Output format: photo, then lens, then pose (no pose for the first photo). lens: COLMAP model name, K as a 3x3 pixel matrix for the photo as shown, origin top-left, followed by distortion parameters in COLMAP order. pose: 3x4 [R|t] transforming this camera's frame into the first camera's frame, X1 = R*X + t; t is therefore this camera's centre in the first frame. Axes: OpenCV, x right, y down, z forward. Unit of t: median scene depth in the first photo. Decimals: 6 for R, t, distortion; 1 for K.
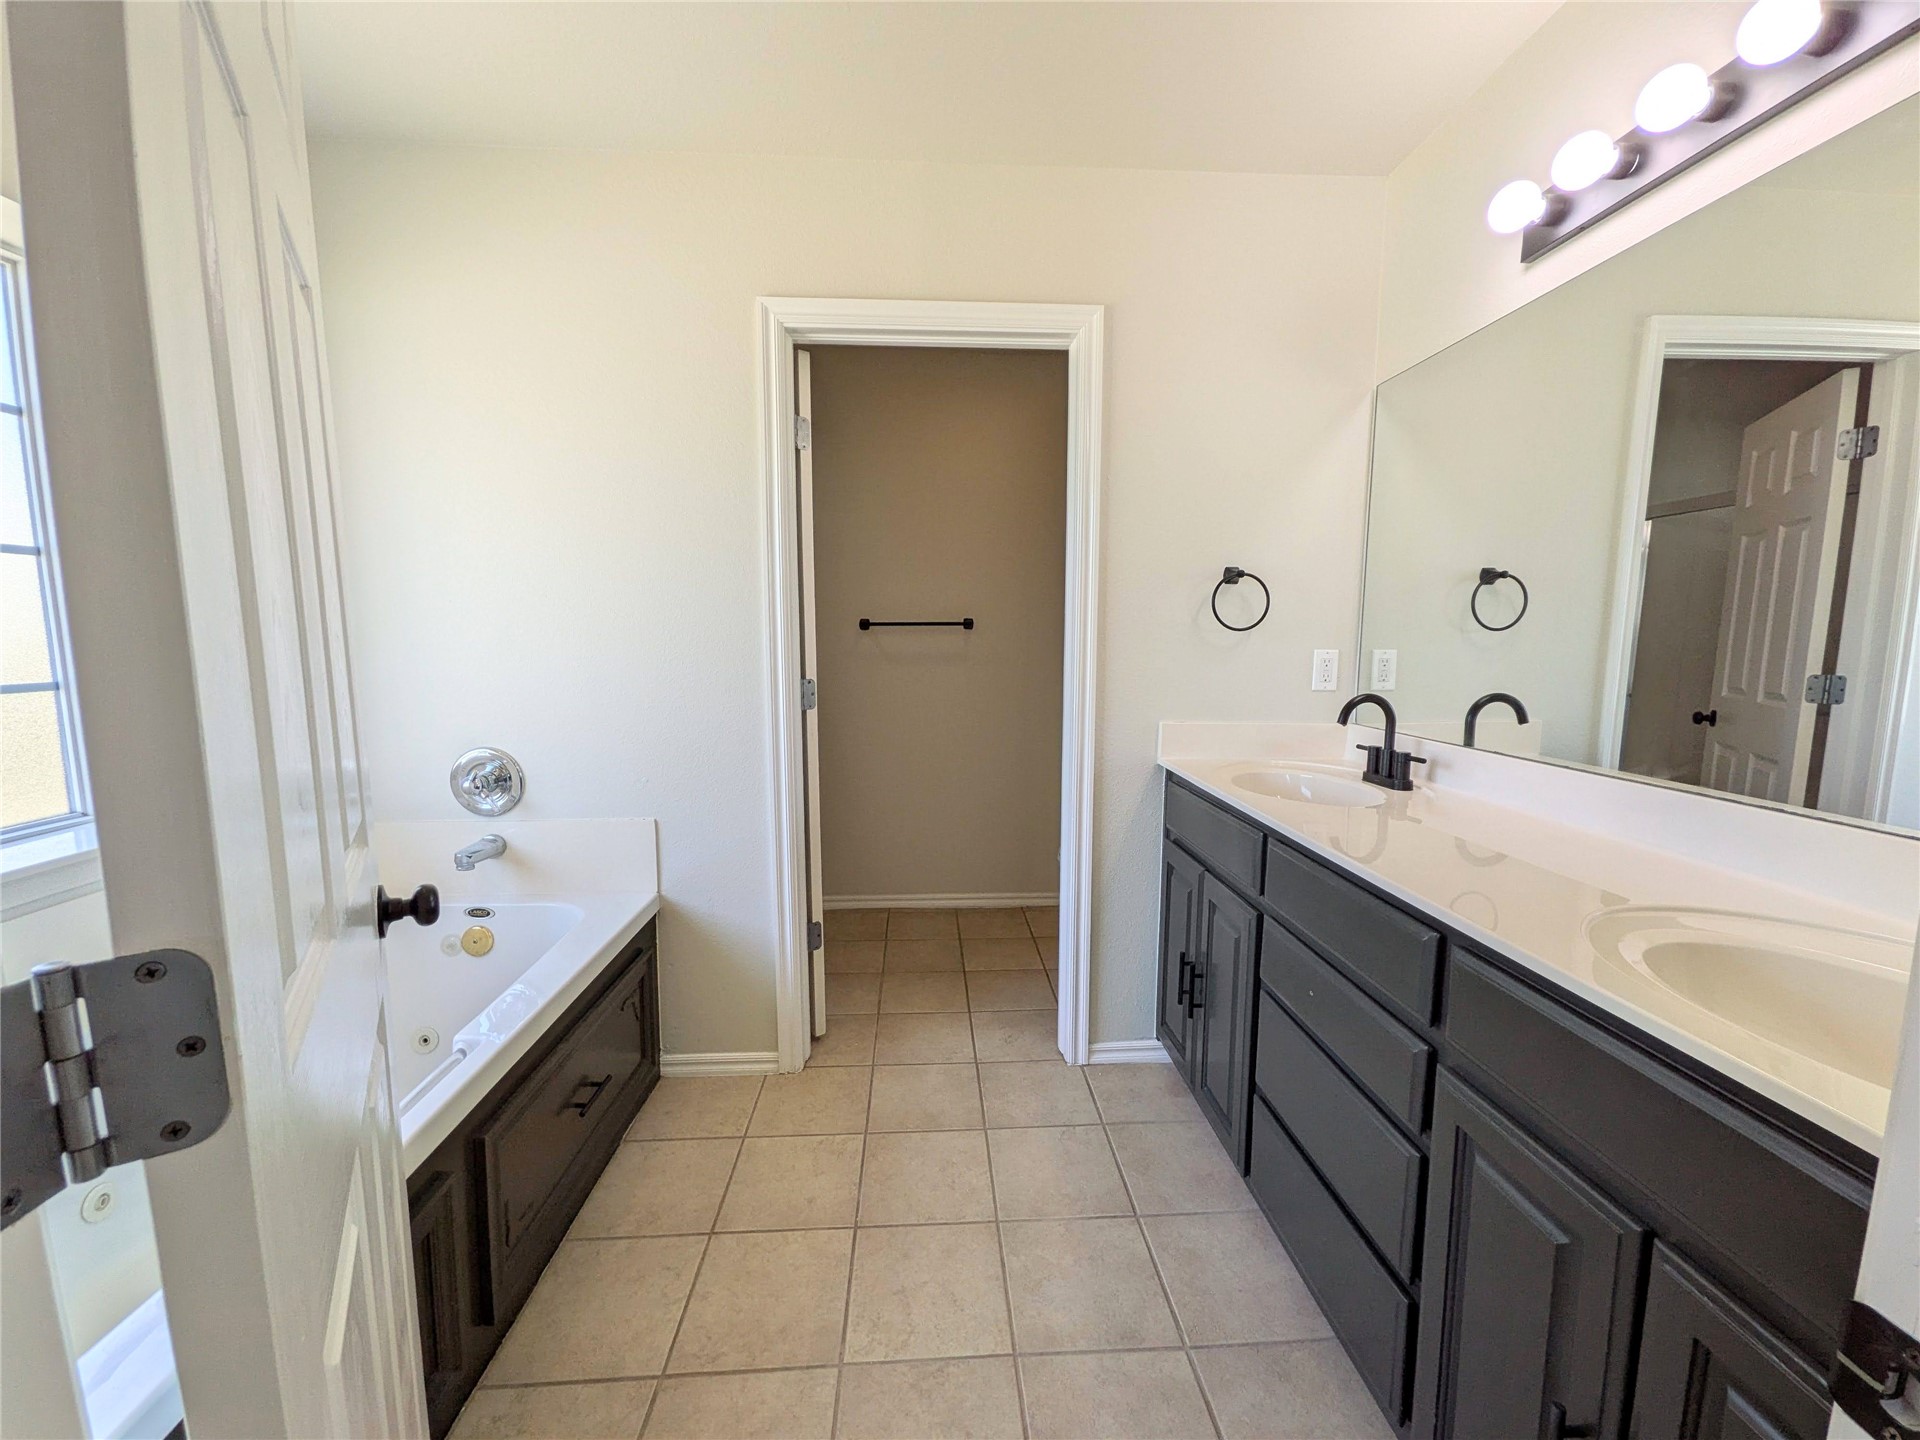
lens RADIAL K [[766.2, 0, 956.8], [0, 766.2, 724.8], [0, 0, 1]] dist [0.000087, 0.000147]
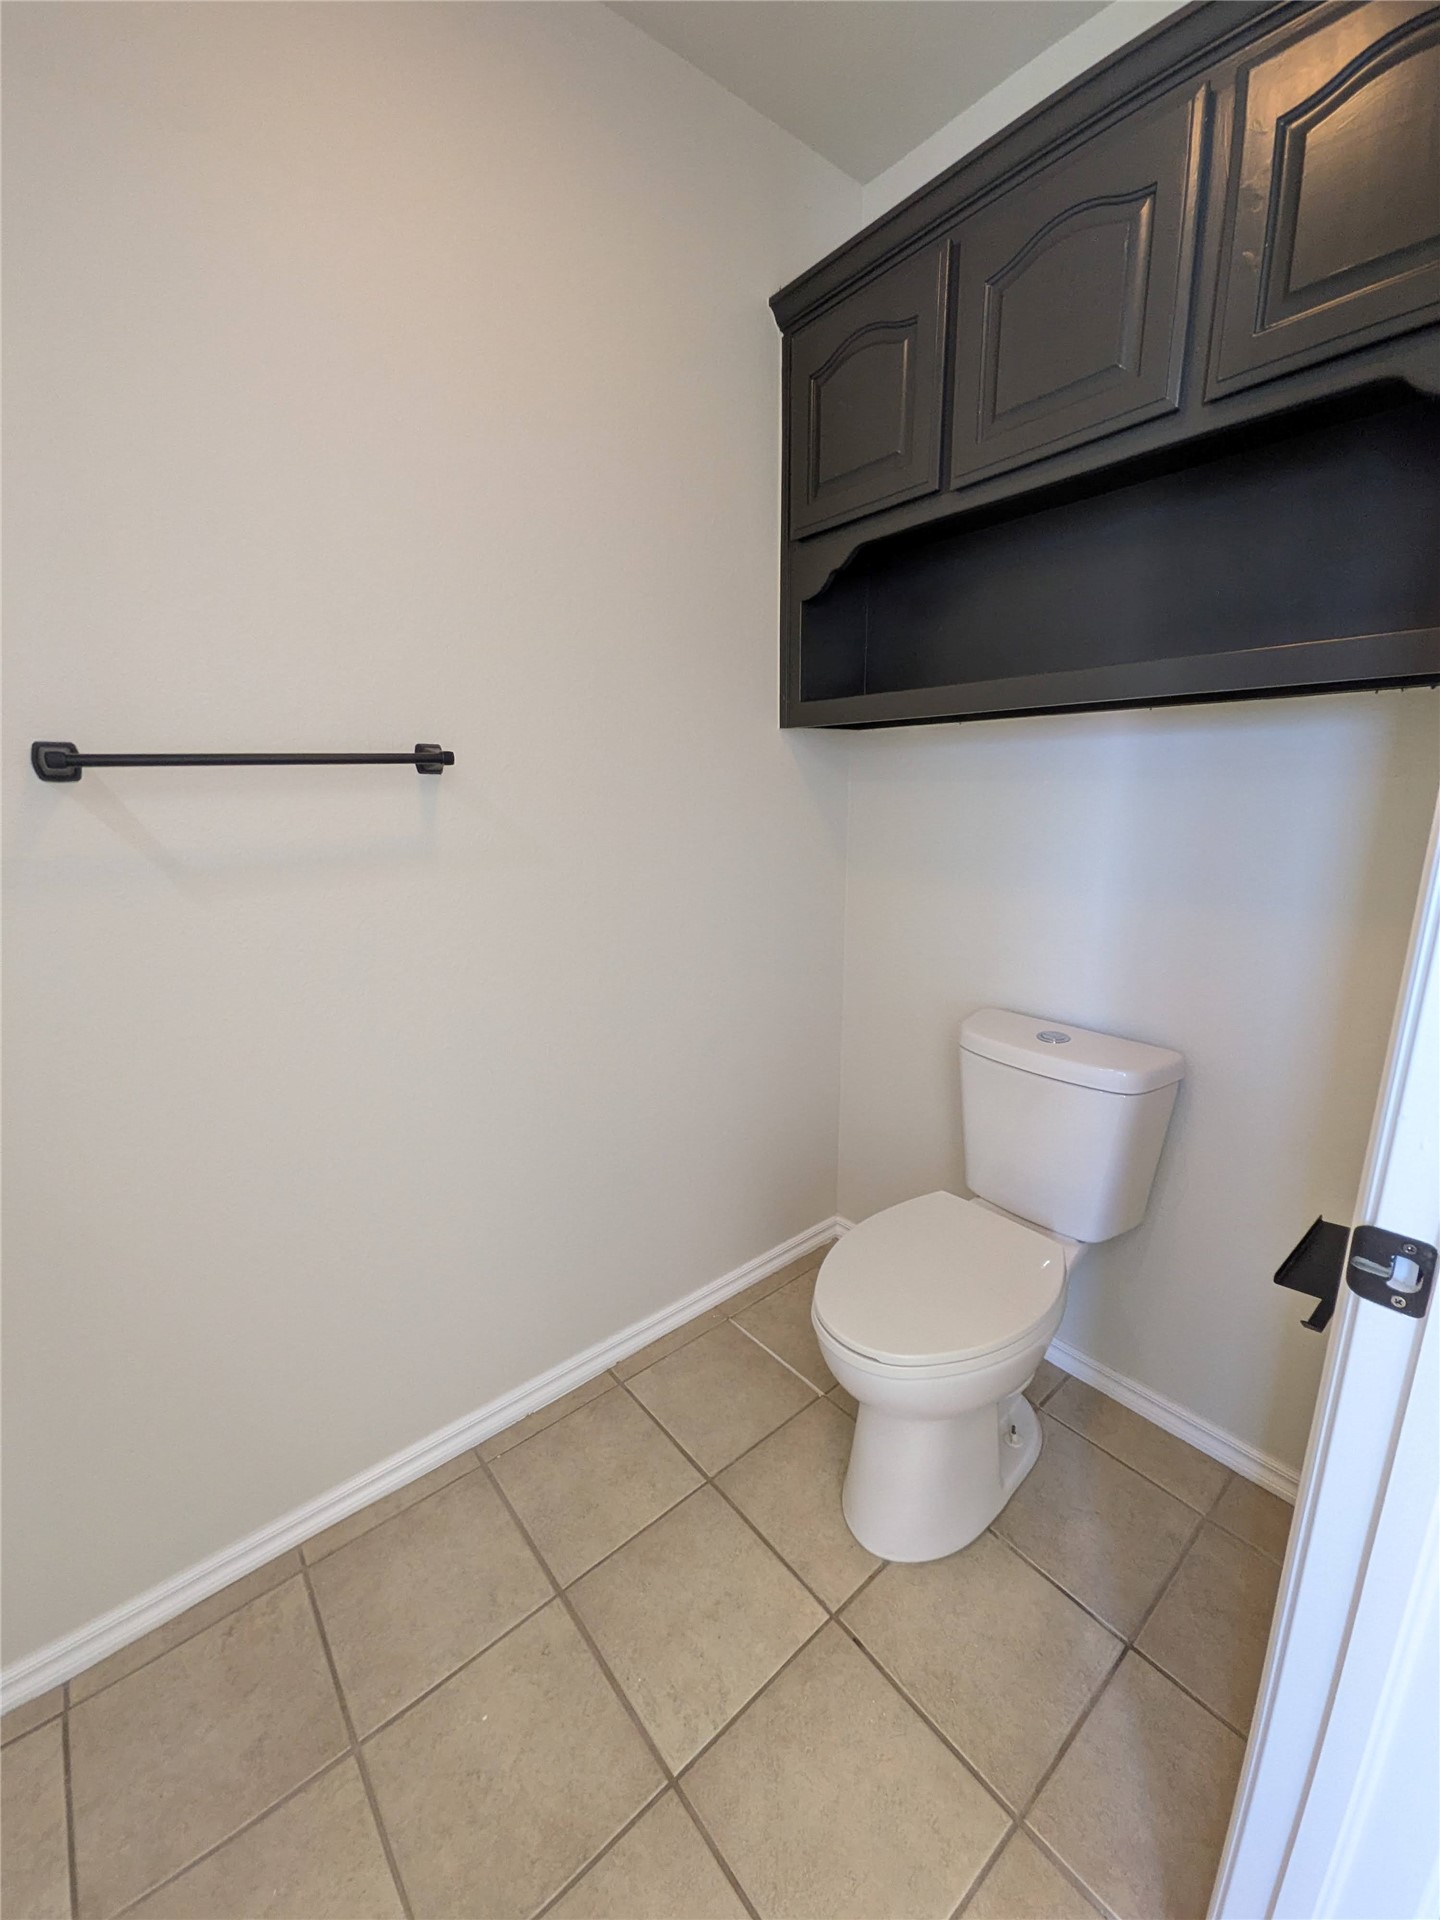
lens RADIAL K [[766.2, 0, 730.7], [0, 766.2, 957.1], [0, 0, 1]] dist [0.000087, 0.000147]
pose [[0.803926, -0.152381, 0.574877, -0.093082], [0.083770, 0.985995, 0.144209, -0.079995], [-0.588801, -0.067775, 0.805432, 0.620302]]
